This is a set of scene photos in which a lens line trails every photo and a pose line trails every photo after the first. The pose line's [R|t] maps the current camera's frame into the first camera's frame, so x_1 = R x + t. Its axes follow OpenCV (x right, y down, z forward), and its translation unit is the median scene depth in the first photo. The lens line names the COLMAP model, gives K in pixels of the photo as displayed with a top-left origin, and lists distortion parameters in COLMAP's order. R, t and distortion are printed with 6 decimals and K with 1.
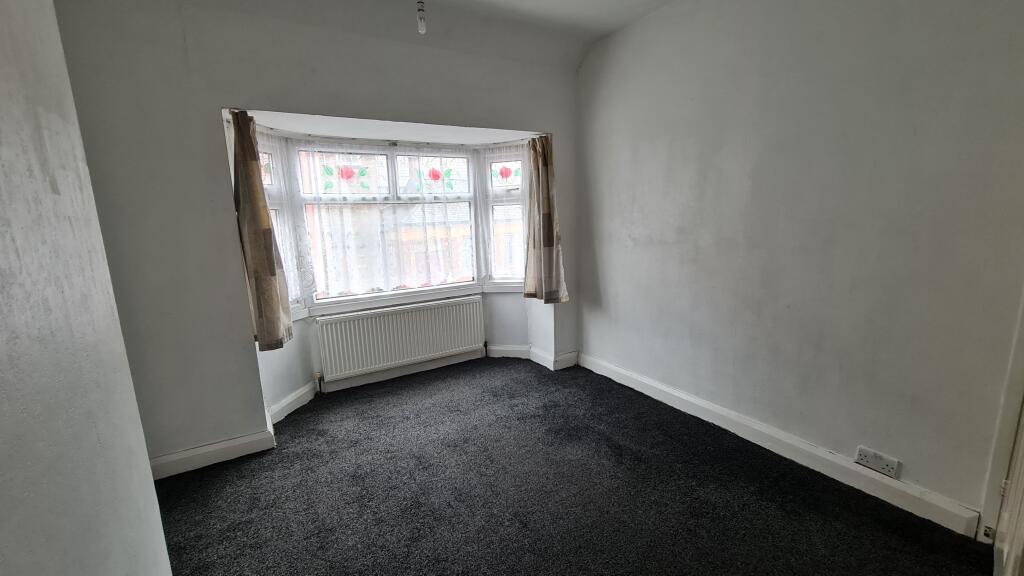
lens RADIAL K [[409.3, 0, 506.8], [0, 409.3, 288.9], [0, 0, 1]] dist [-0.009292, 0.000357]
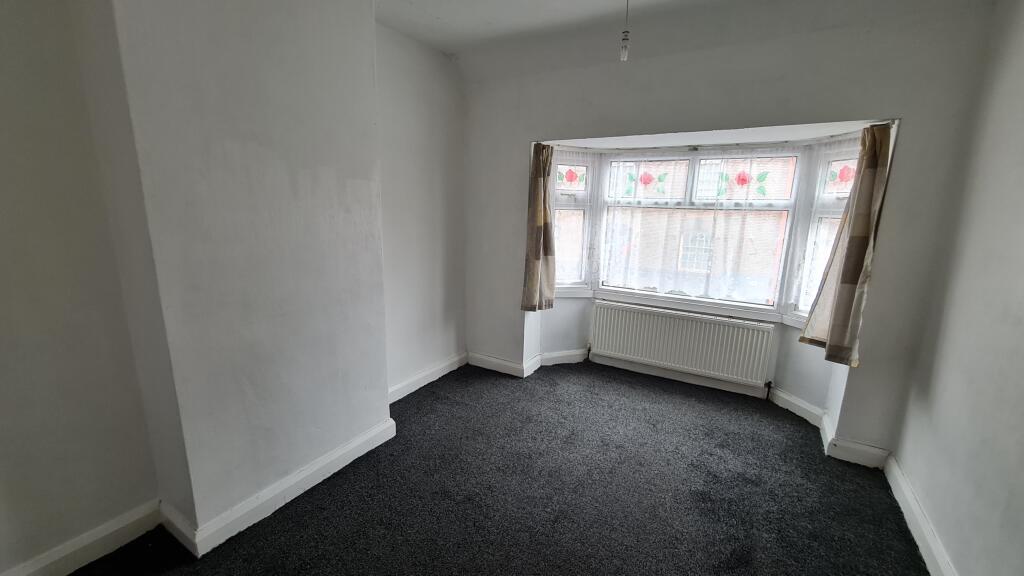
lens RADIAL K [[409.3, 0, 513.5], [0, 409.3, 285.9], [0, 0, 1]] dist [-0.009292, 0.000357]
pose [[0.486549, 0.216983, -0.846279, 0.410153], [-0.192107, 0.971530, 0.138649, -0.085310], [0.852271, 0.095117, 0.514381, 0.151381]]
